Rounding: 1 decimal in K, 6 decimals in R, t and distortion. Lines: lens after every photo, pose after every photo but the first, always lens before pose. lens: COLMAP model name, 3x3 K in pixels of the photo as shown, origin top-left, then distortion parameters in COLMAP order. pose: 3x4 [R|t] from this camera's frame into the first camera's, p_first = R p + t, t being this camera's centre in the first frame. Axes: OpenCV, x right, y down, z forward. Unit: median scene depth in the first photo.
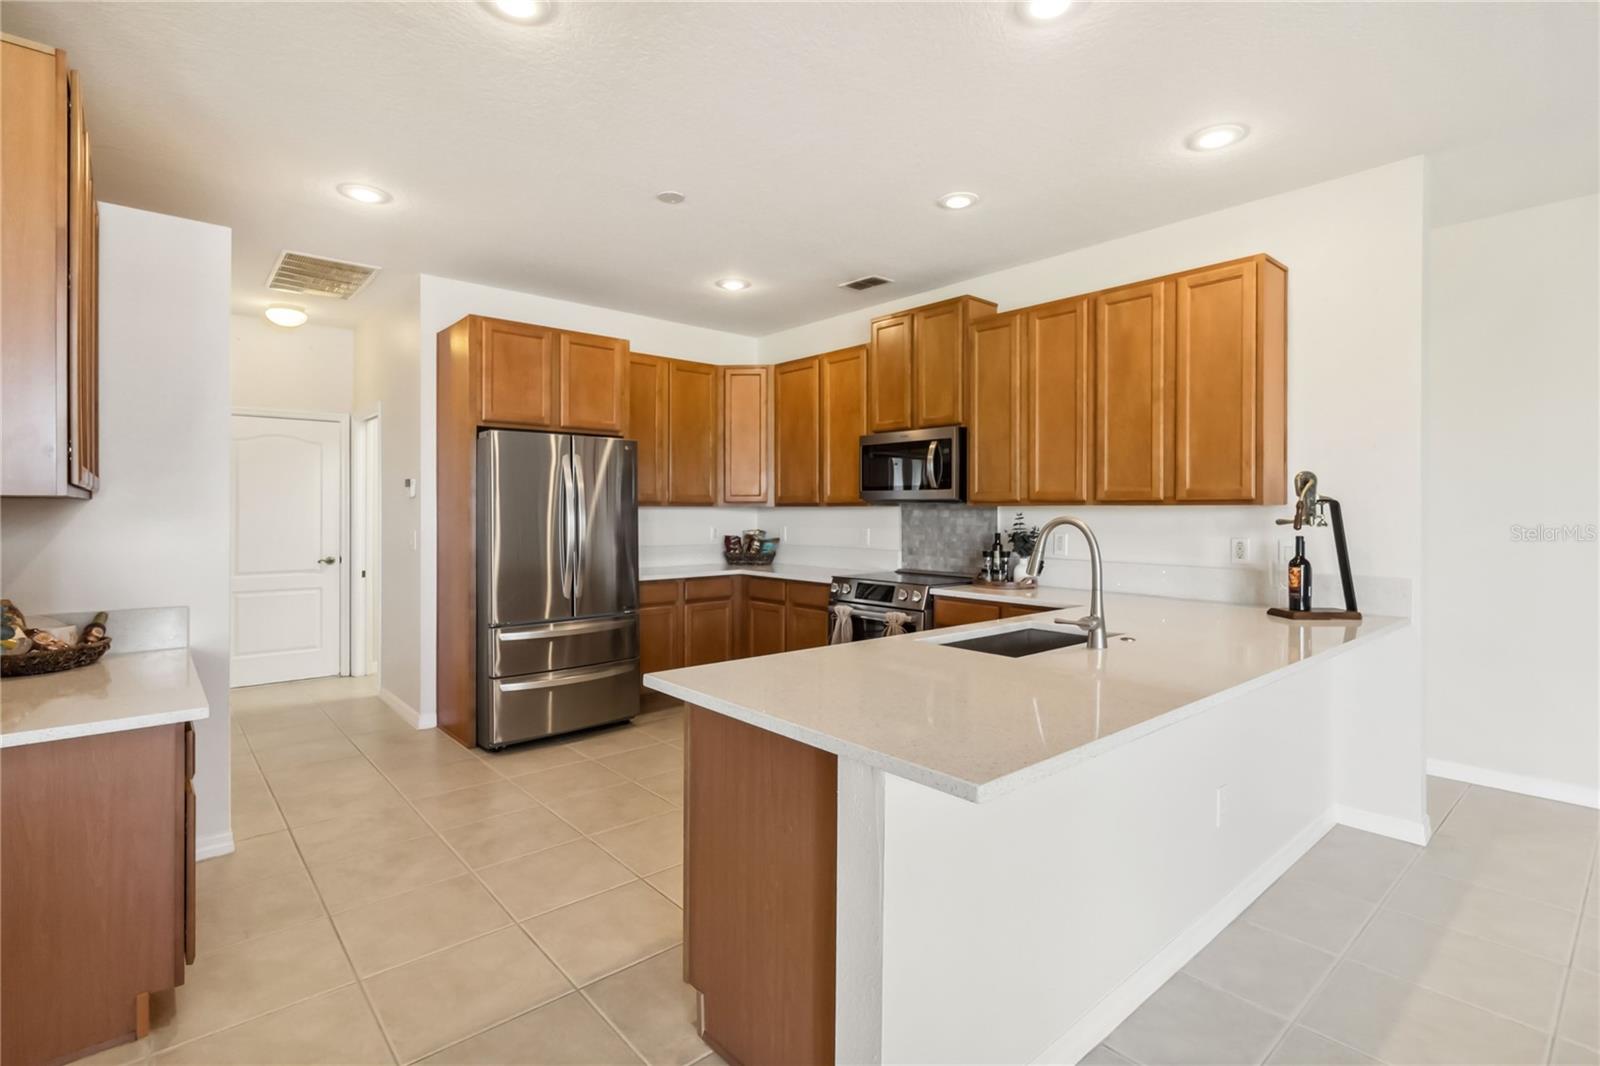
lens RADIAL K [[753.4, 0, 798.4], [0, 753.4, 511.4], [0, 0, 1]] dist [0.001797, -0.000071]
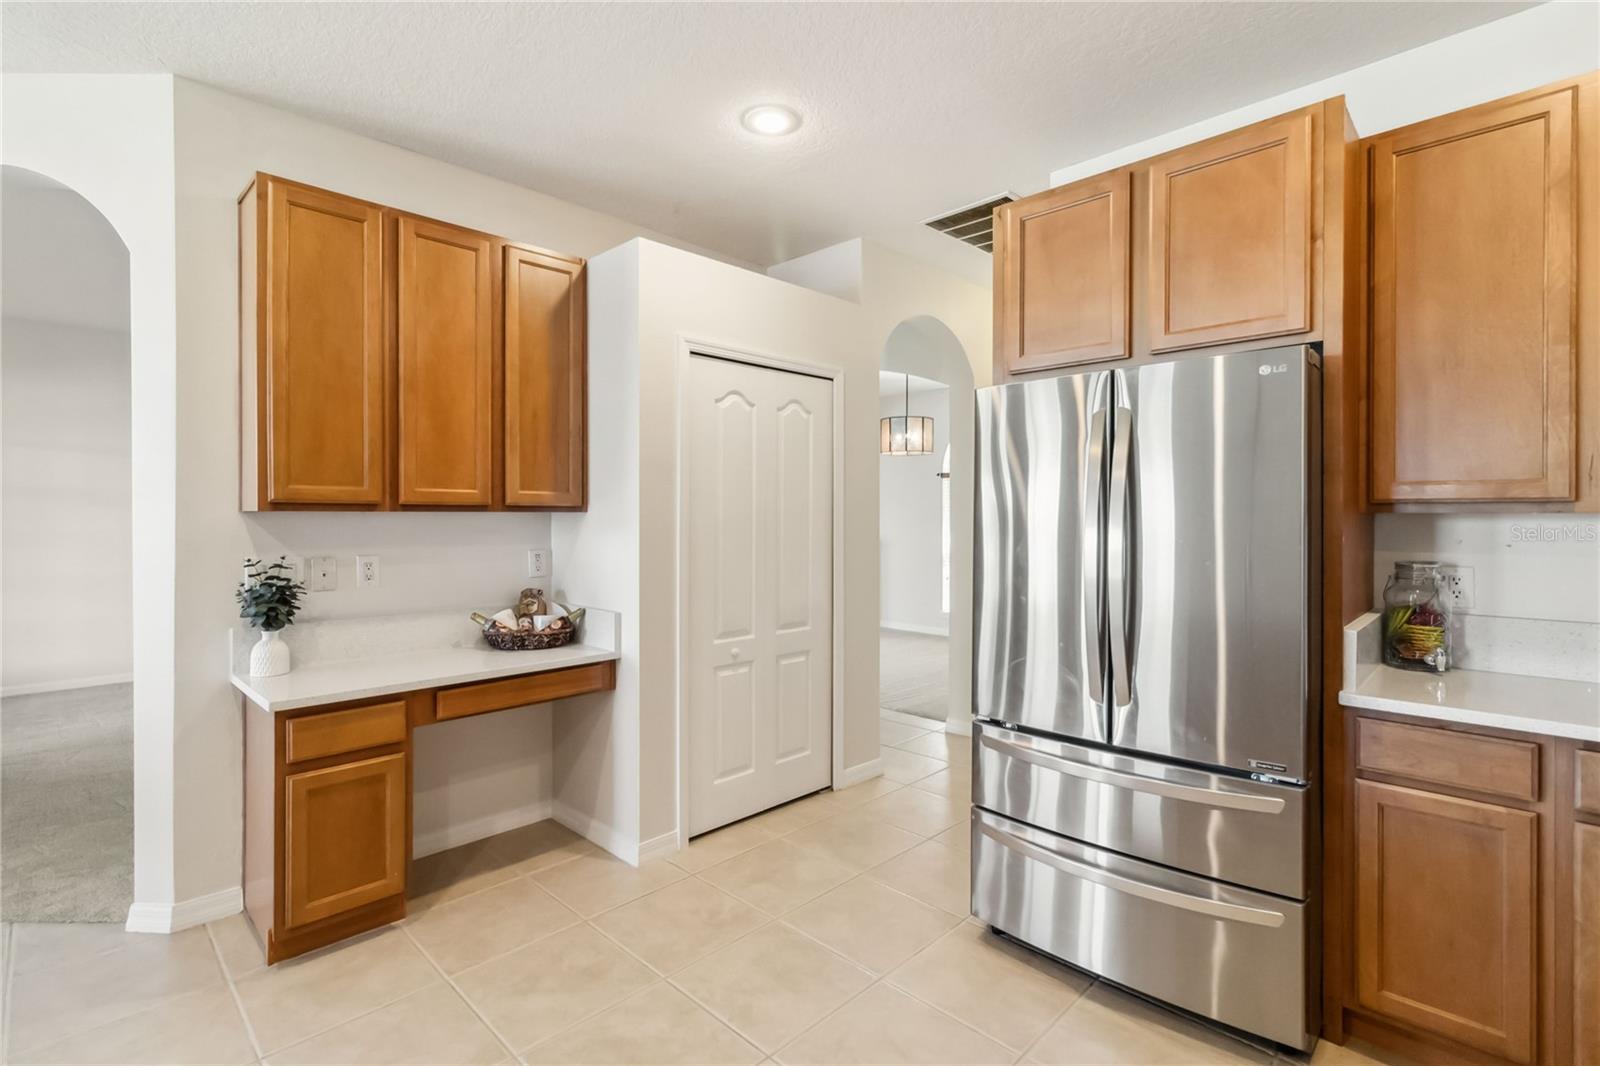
lens RADIAL K [[753.4, 0, 798.4], [0, 753.4, 511.4], [0, 0, 1]] dist [0.001797, -0.000071]
pose [[0.072197, -0.007534, -0.997362, 0.153920], [-0.003685, 0.999963, -0.007821, -0.003863], [0.997384, 0.004240, 0.072167, 0.696866]]
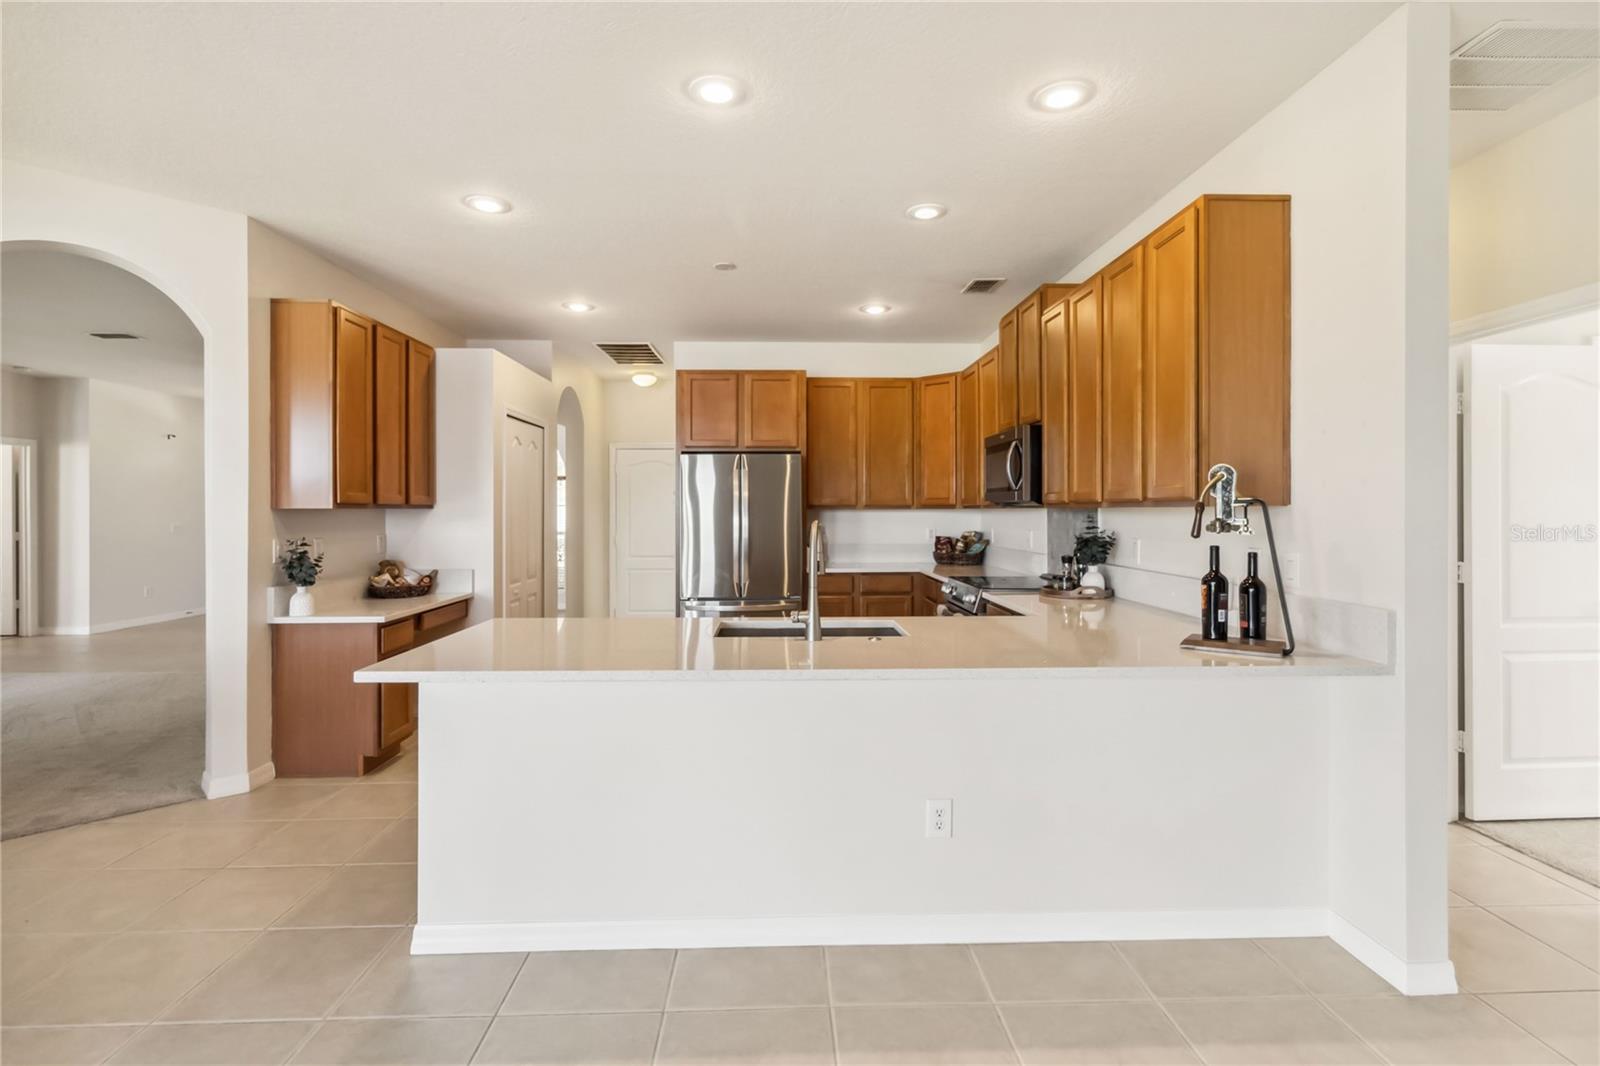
lens RADIAL K [[759.5, 0, 796.4], [0, 759.5, 511.1], [0, 0, 1]] dist [0.002346, 0.000771]
pose [[0.774368, -0.002500, -0.632731, 0.531637], [0.001890, 0.999997, -0.001639, -0.002456], [0.632733, 0.000074, 0.774370, 0.061569]]
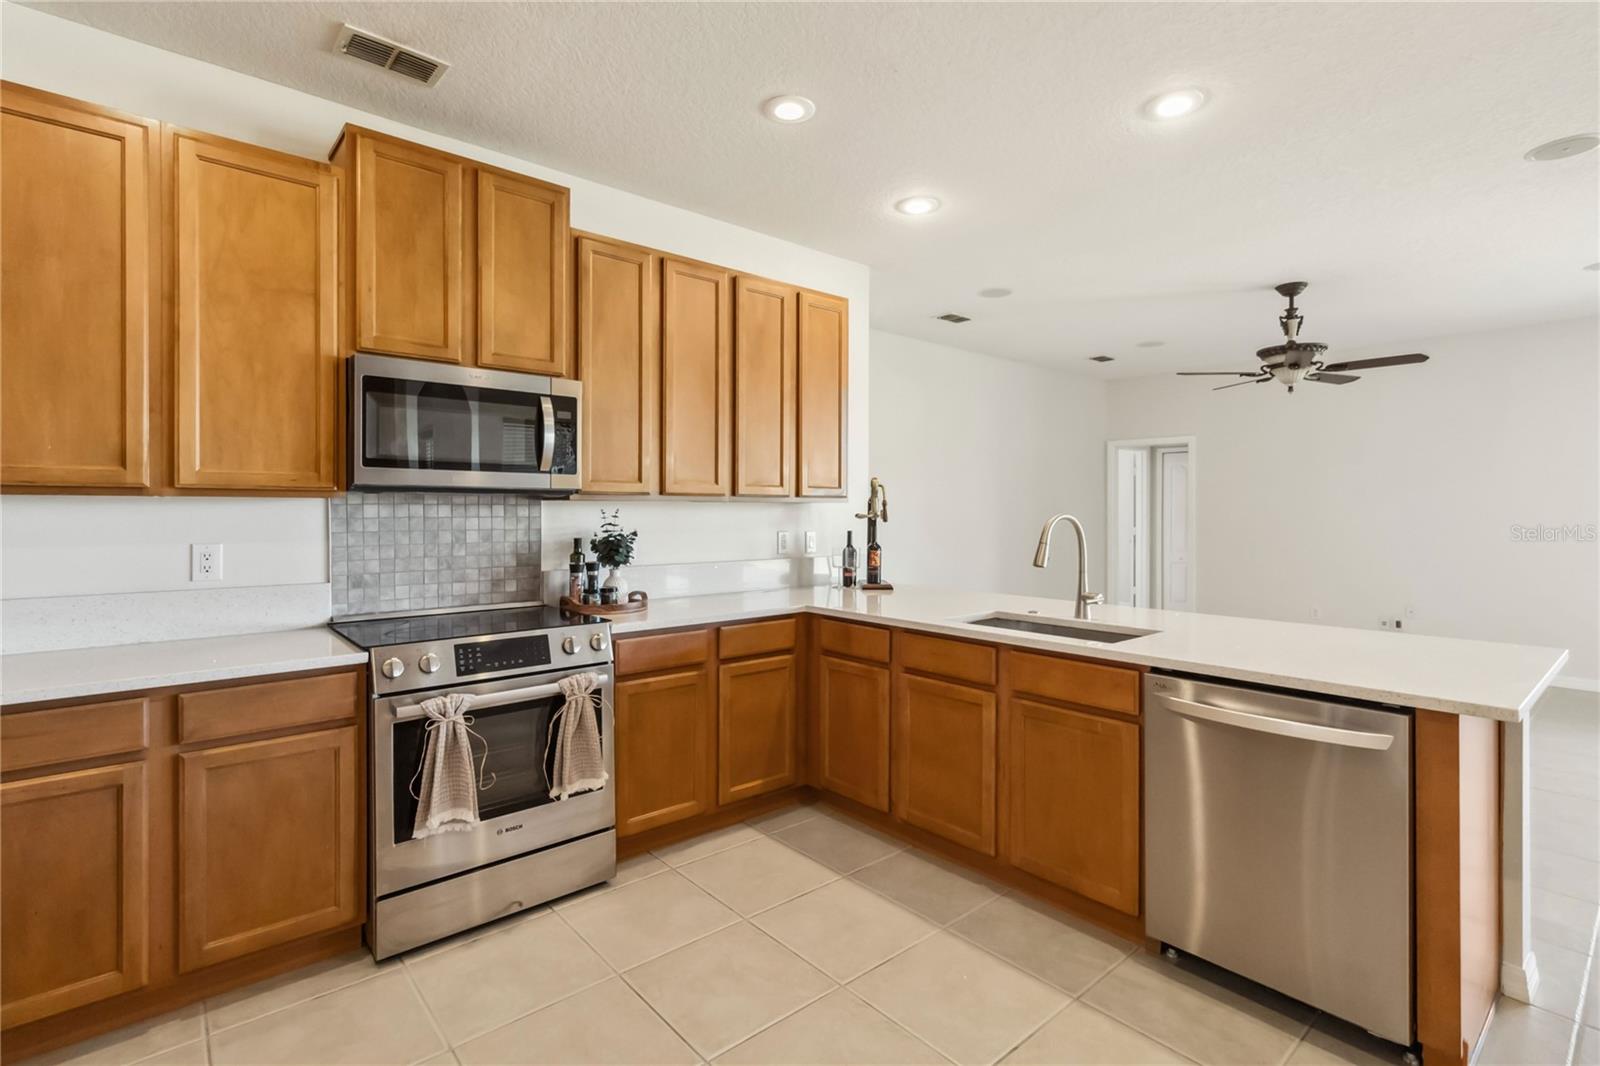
lens RADIAL K [[753.4, 0, 798.4], [0, 753.4, 511.4], [0, 0, 1]] dist [0.001797, -0.000071]
pose [[0.006410, -0.004080, 0.999971, -0.412982], [-0.000941, 0.999991, 0.004086, 0.000300], [-0.999979, -0.000968, 0.006406, 0.717026]]
